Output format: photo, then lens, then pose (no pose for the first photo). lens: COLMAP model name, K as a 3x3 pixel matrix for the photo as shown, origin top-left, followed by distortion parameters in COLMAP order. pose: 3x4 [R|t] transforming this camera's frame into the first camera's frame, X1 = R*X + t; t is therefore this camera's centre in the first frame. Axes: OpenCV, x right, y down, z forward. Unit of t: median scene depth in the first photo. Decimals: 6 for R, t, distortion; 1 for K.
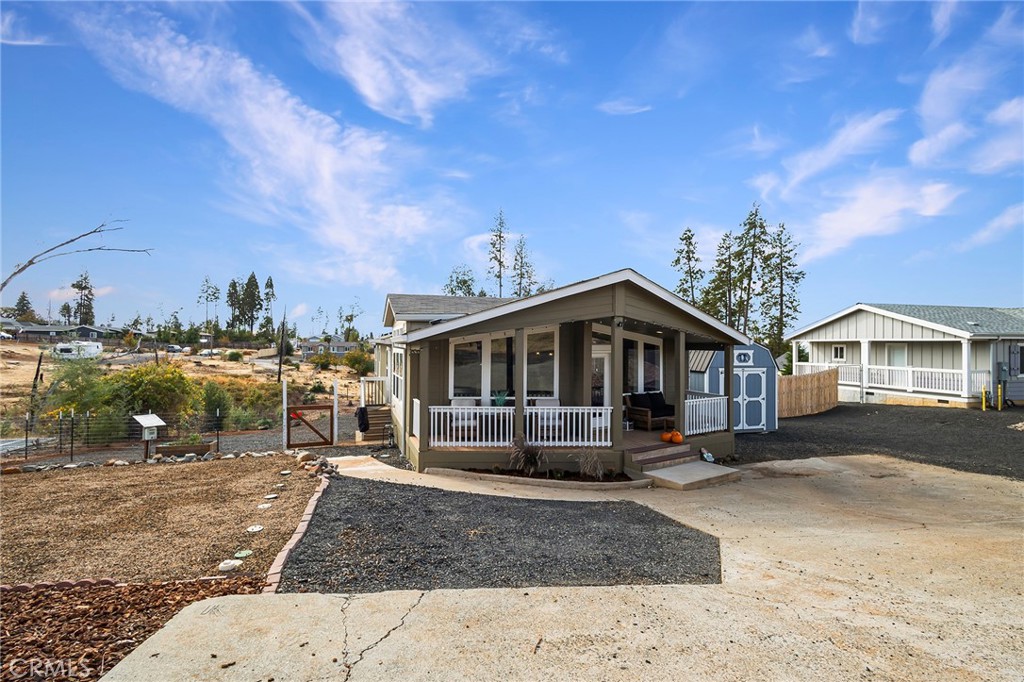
lens RADIAL K [[481.9, 0, 513.9], [0, 481.9, 338.5], [0, 0, 1]] dist [0.008312, -0.000832]
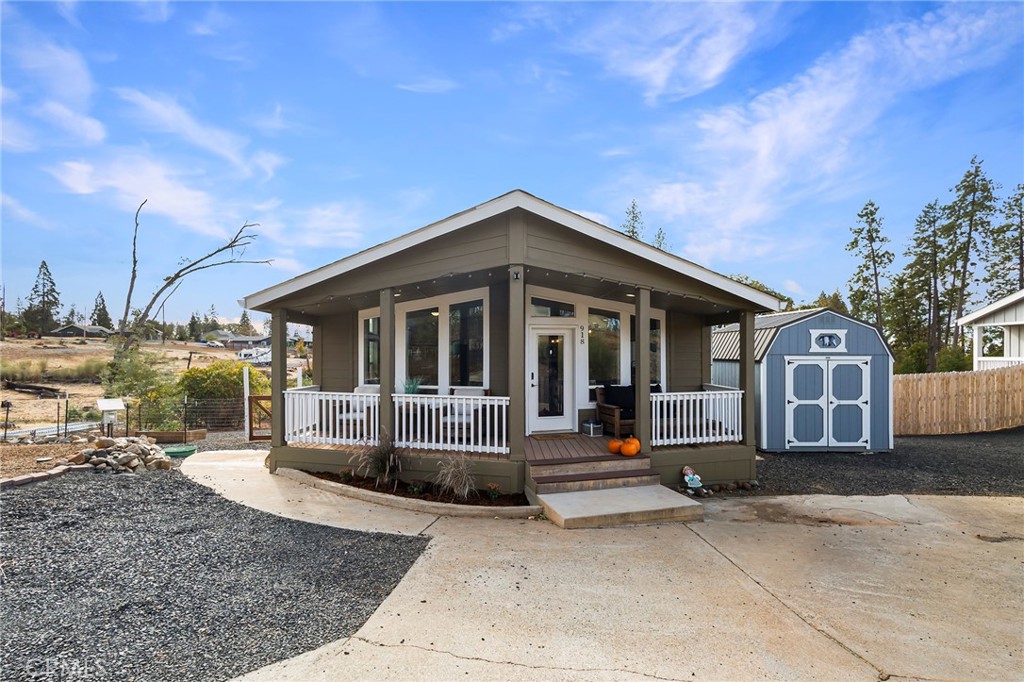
lens RADIAL K [[492.8, 0, 511.2], [0, 492.8, 352.1], [0, 0, 1]] dist [0.009915, -0.000702]
pose [[0.953577, -0.006745, -0.301073, 0.199160], [0.010695, 0.999877, 0.011473, 0.032844], [0.300959, -0.014160, 0.953532, 0.156119]]
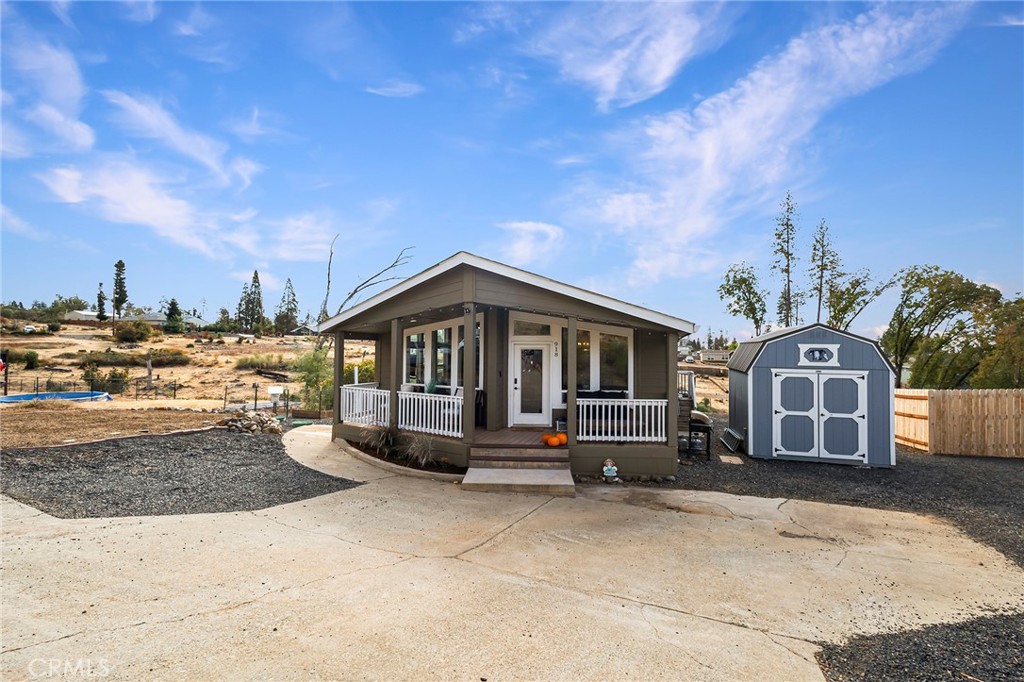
lens RADIAL K [[470.8, 0, 514.0], [0, 470.8, 338.0], [0, 0, 1]] dist [0.009072, -0.000159]
pose [[0.813744, -0.010734, -0.581124, 0.394245], [0.002992, 0.999894, -0.014279, 0.018014], [0.581216, 0.009881, 0.813690, 0.139510]]
